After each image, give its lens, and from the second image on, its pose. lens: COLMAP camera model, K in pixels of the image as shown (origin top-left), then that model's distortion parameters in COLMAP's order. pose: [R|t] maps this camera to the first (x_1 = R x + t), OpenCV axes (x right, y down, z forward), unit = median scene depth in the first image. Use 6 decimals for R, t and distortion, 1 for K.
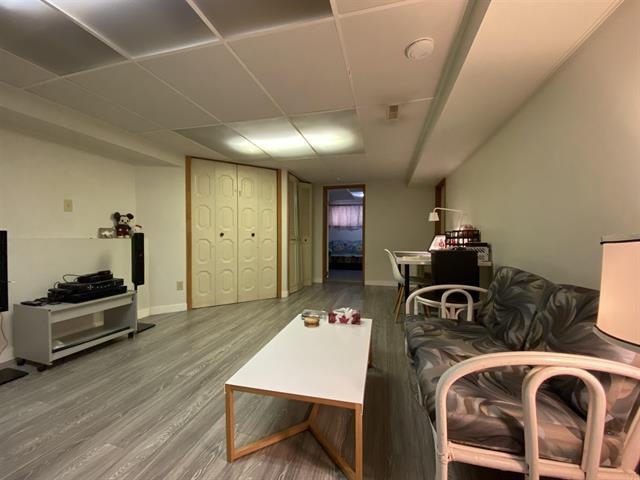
lens RADIAL K [[261.4, 0, 321.3], [0, 261.4, 241.0], [0, 0, 1]] dist [-0.010878, -0.007510]
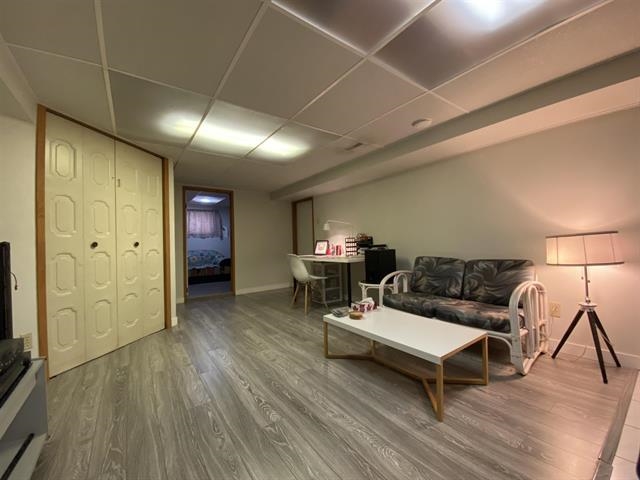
lens RADIAL K [[261.4, 0, 323.7], [0, 261.4, 239.9], [0, 0, 1]] dist [-0.010878, -0.007510]
pose [[0.636977, -0.008142, 0.770840, -0.536462], [0.040058, 0.998943, -0.022551, -0.000254], [-0.769842, 0.045243, 0.636629, 0.195310]]
